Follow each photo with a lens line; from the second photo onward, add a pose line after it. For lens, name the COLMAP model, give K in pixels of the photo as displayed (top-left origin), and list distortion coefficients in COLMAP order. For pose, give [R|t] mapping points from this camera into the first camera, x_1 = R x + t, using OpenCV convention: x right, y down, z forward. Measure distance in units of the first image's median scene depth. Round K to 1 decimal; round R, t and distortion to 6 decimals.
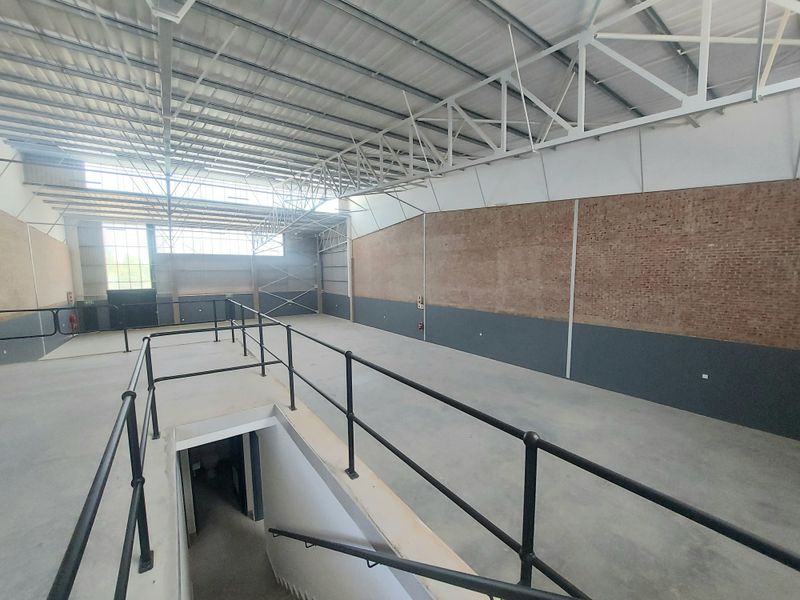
lens RADIAL K [[321.6, 0, 402.8], [0, 321.6, 303.8], [0, 0, 1]] dist [0.000222, -0.000005]
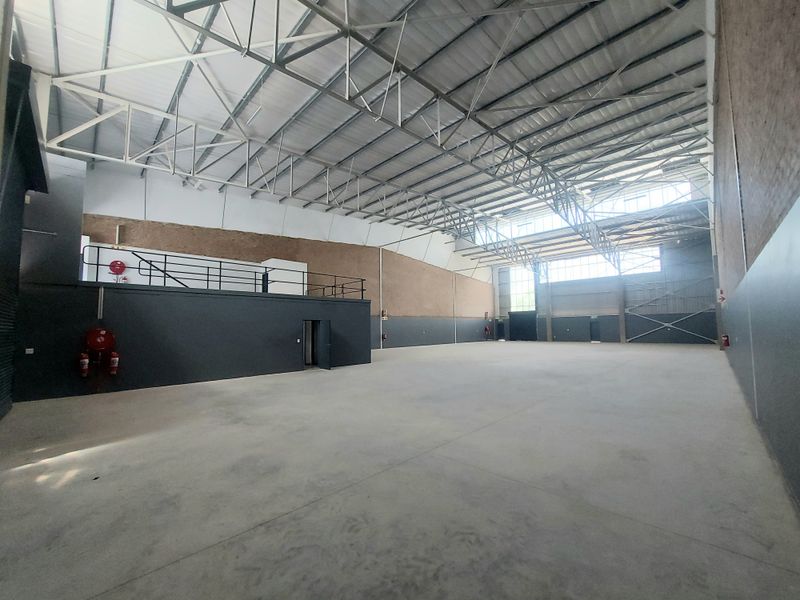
lens RADIAL K [[321.6, 0, 402.8], [0, 321.6, 303.8], [0, 0, 1]] dist [0.000222, -0.000005]
pose [[0.169500, -0.067233, -0.983234, 0.407523], [-0.092388, 0.992193, -0.083773, 0.082460], [0.981190, 0.105039, 0.161965, 0.256852]]
